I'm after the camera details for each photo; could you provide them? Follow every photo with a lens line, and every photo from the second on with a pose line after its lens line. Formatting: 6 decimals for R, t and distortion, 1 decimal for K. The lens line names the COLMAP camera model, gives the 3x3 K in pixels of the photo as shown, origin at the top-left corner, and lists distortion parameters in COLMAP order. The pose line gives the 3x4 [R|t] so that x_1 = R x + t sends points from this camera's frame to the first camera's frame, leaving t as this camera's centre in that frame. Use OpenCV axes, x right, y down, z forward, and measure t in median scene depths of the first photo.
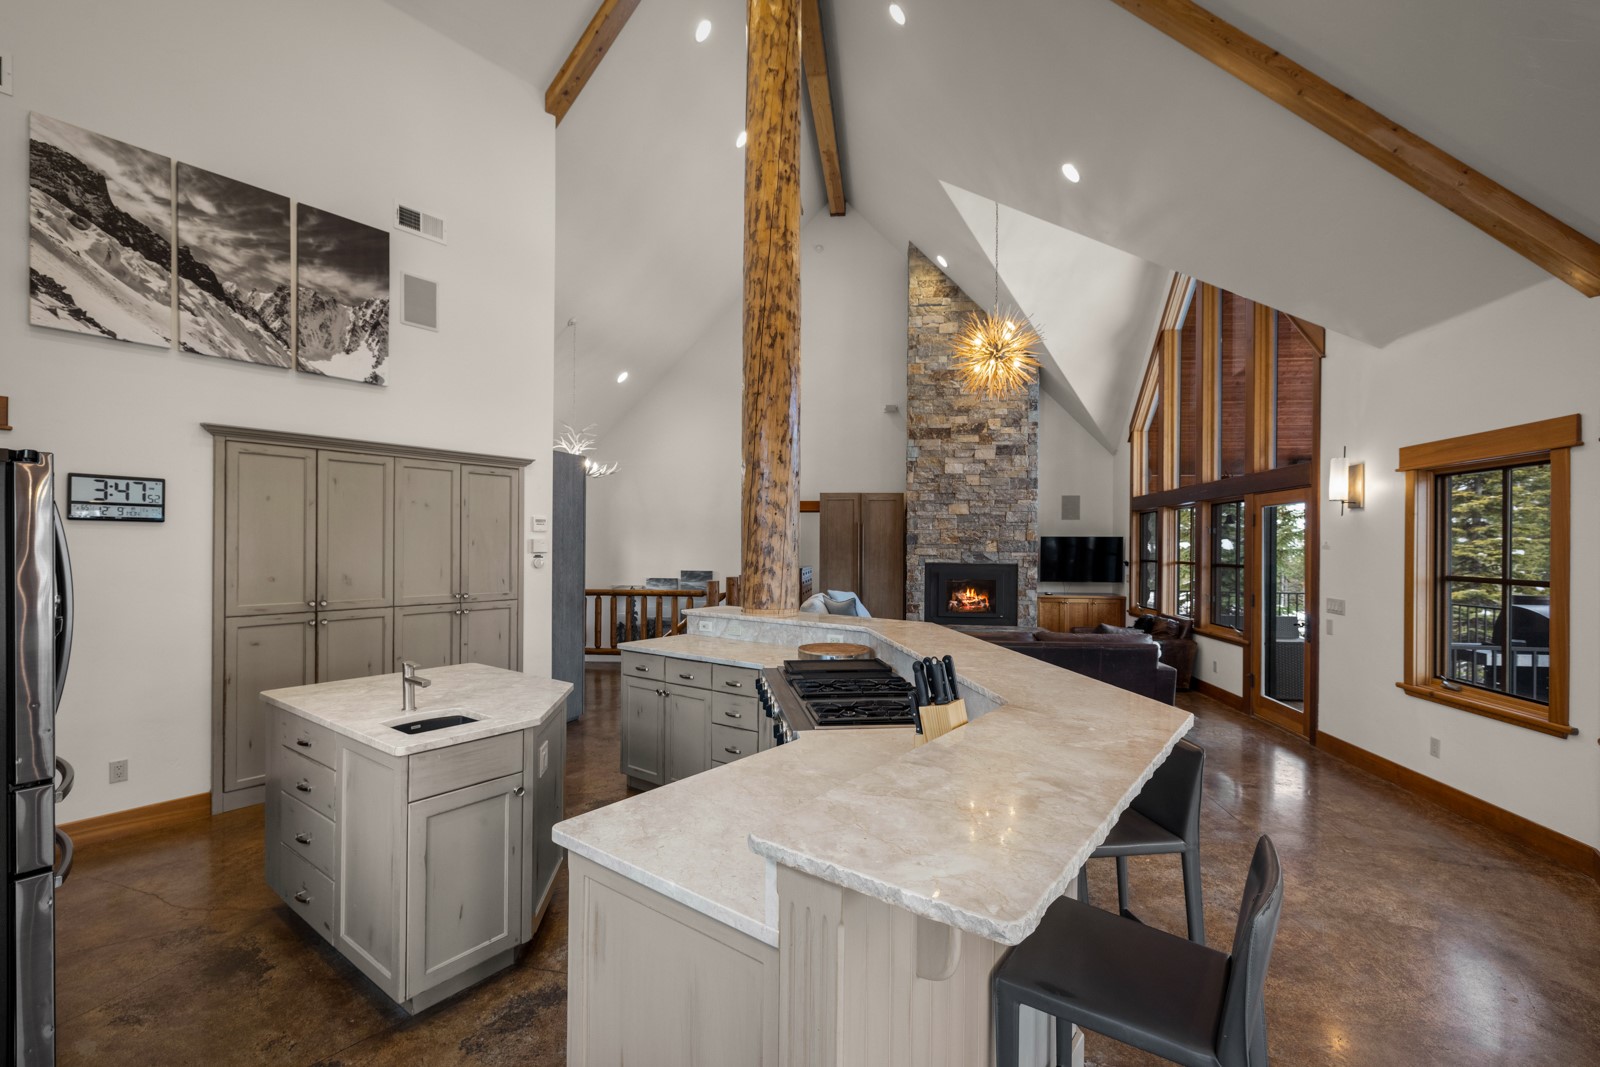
lens RADIAL K [[697.2, 0, 802.9], [0, 697.2, 544.6], [0, 0, 1]] dist [0.003070, 0.000189]
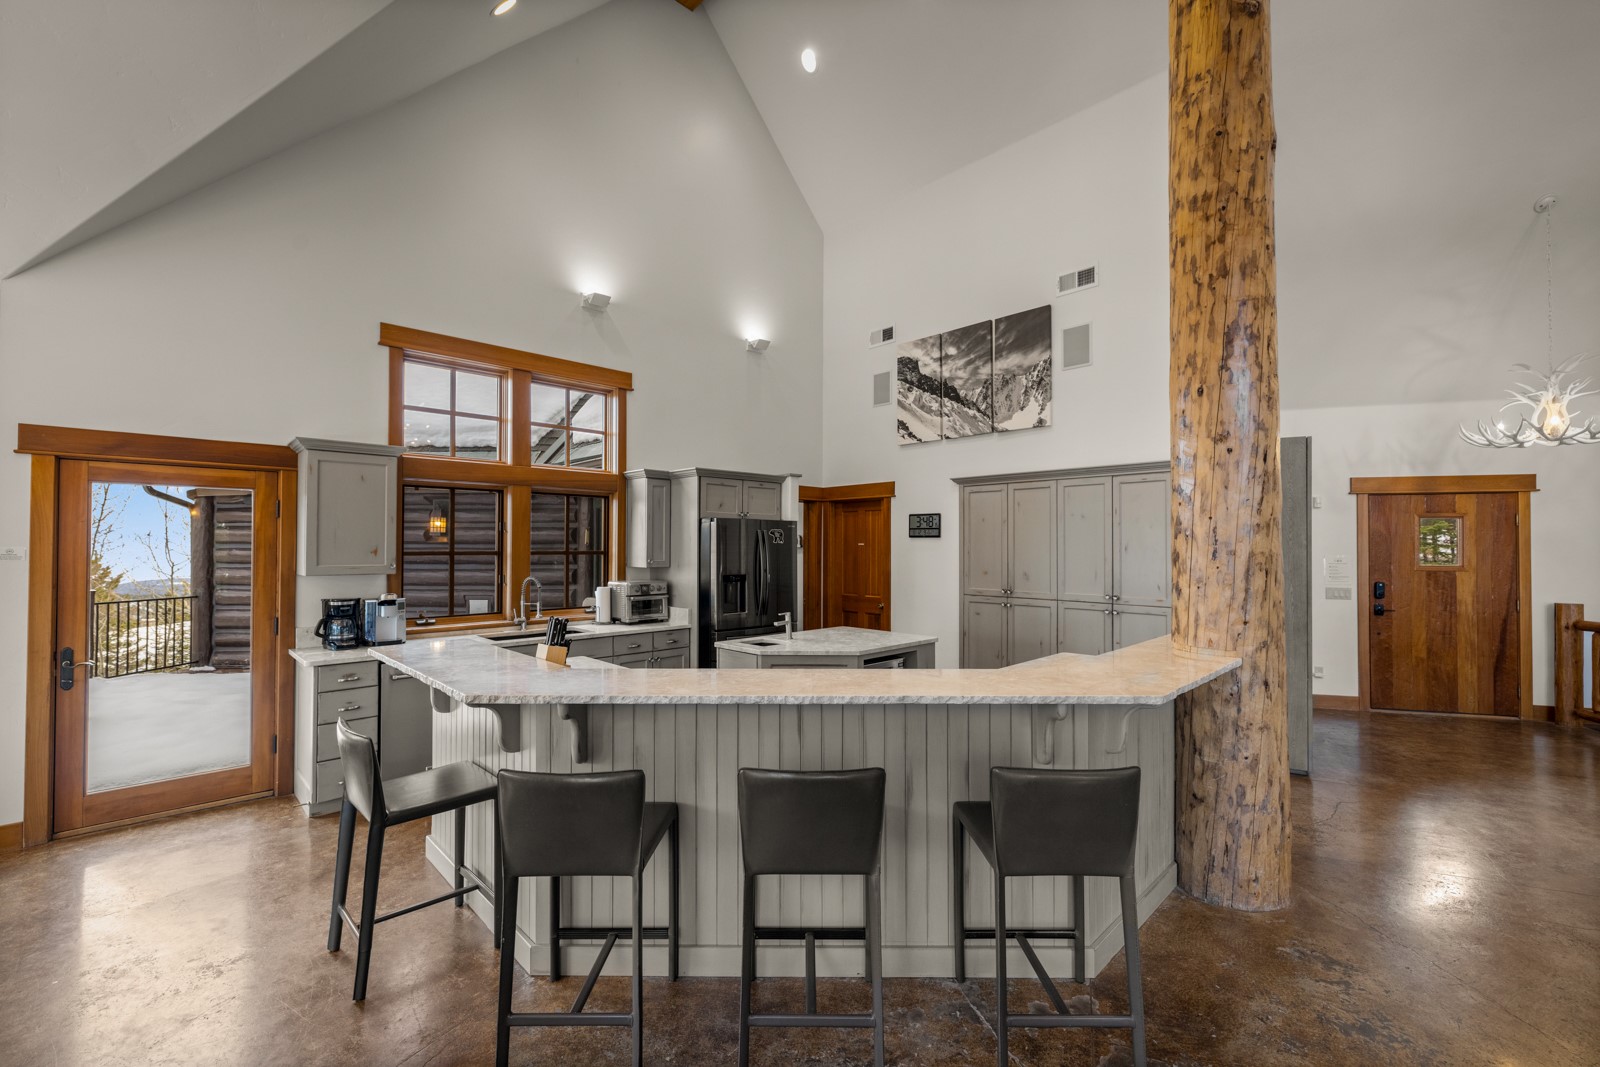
lens RADIAL K [[670.0, 0, 797.7], [0, 670.0, 539.3], [0, 0, 1]] dist [0.001227, -0.000073]
pose [[-0.159573, -0.017730, -0.987027, 0.561953], [-0.002936, 0.999843, -0.017486, 0.002292], [0.987182, 0.000108, -0.159600, 0.618057]]
